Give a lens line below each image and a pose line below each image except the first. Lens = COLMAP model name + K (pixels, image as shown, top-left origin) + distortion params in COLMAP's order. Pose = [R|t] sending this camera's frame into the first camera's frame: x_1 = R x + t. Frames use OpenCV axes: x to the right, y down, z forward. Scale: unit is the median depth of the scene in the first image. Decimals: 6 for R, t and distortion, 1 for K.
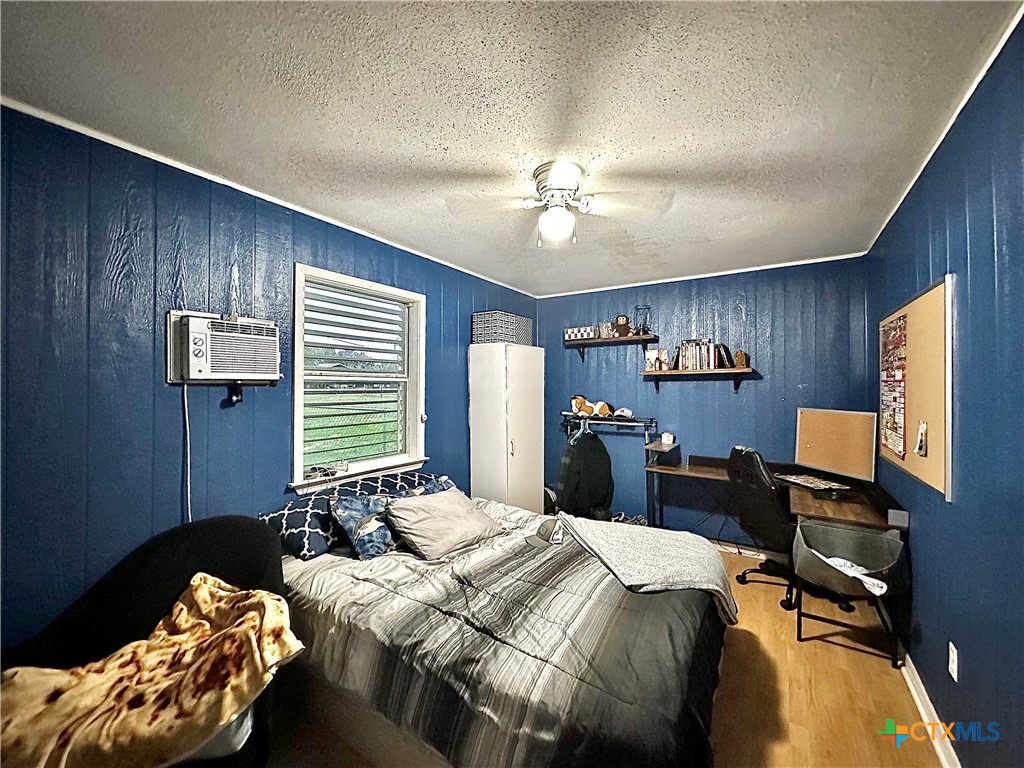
lens RADIAL K [[407.5, 0, 512.0], [0, 407.5, 384.0], [0, 0, 1]] dist [-0.000952, 0.000069]
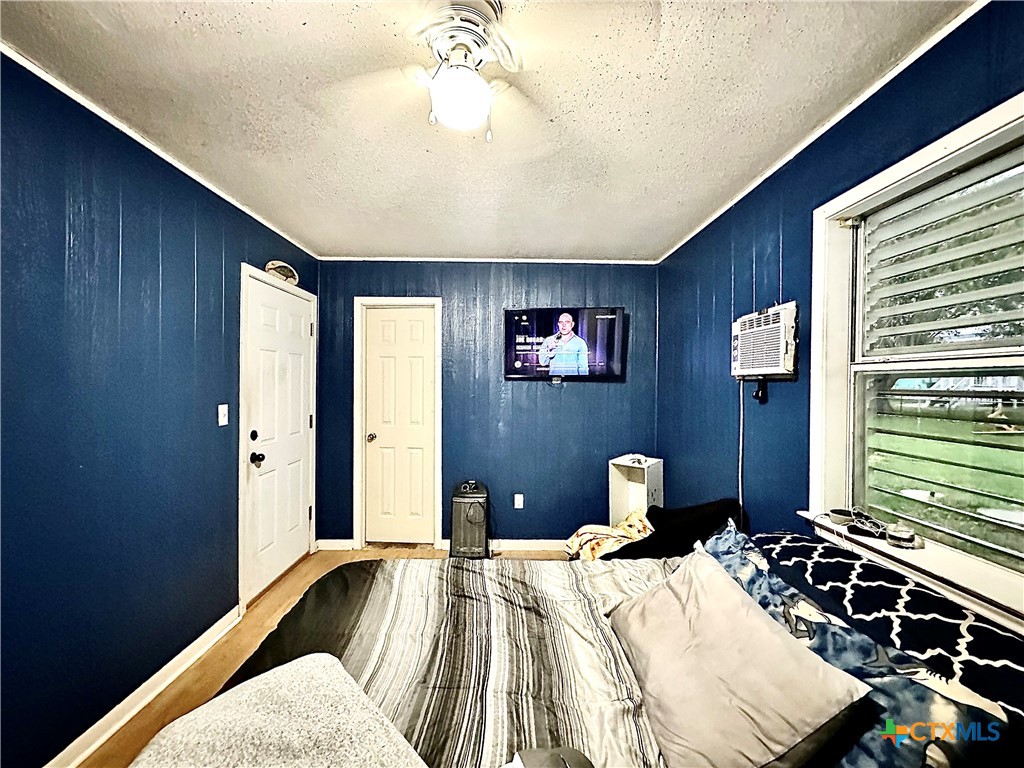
lens RADIAL K [[407.5, 0, 512.0], [0, 407.5, 384.0], [0, 0, 1]] dist [-0.000952, 0.000069]
pose [[-0.829644, -0.008790, -0.558224, 0.298041], [-0.007435, 0.999961, -0.004696, 0.016817], [0.558243, 0.000255, -0.829677, 1.226139]]
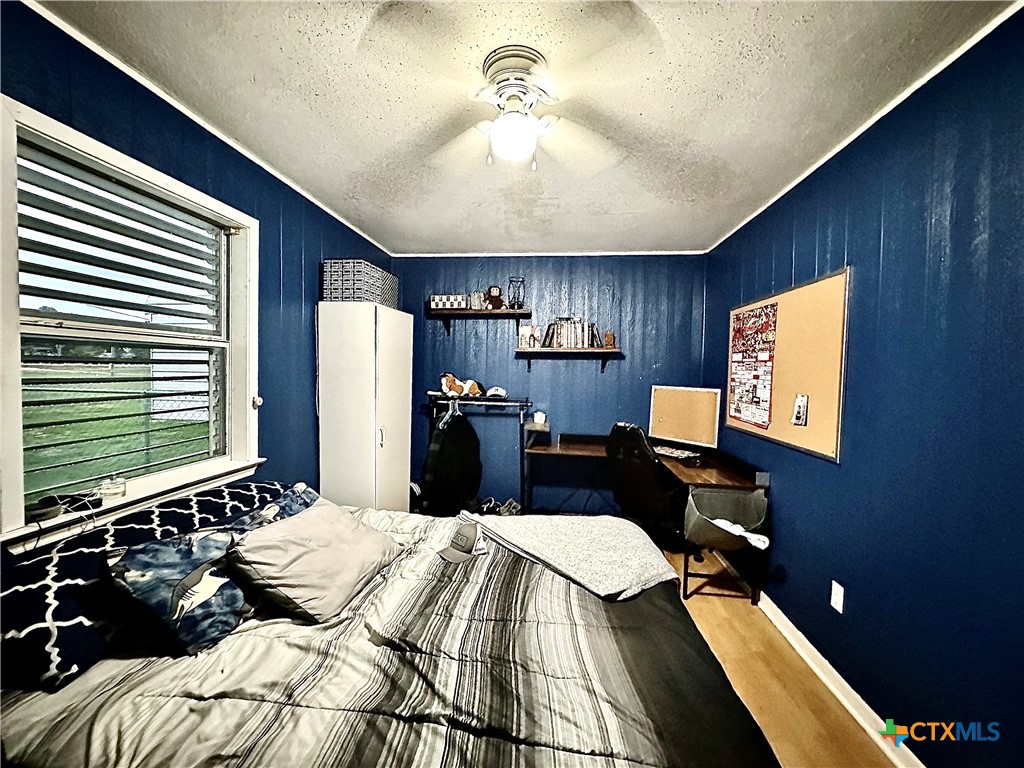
lens RADIAL K [[407.5, 0, 512.0], [0, 407.5, 384.0], [0, 0, 1]] dist [-0.000952, 0.000069]
pose [[0.891172, -0.000942, 0.453664, -0.186159], [-0.020397, 0.998903, 0.042142, 0.020284], [-0.453206, -0.046809, 0.890176, 0.253805]]
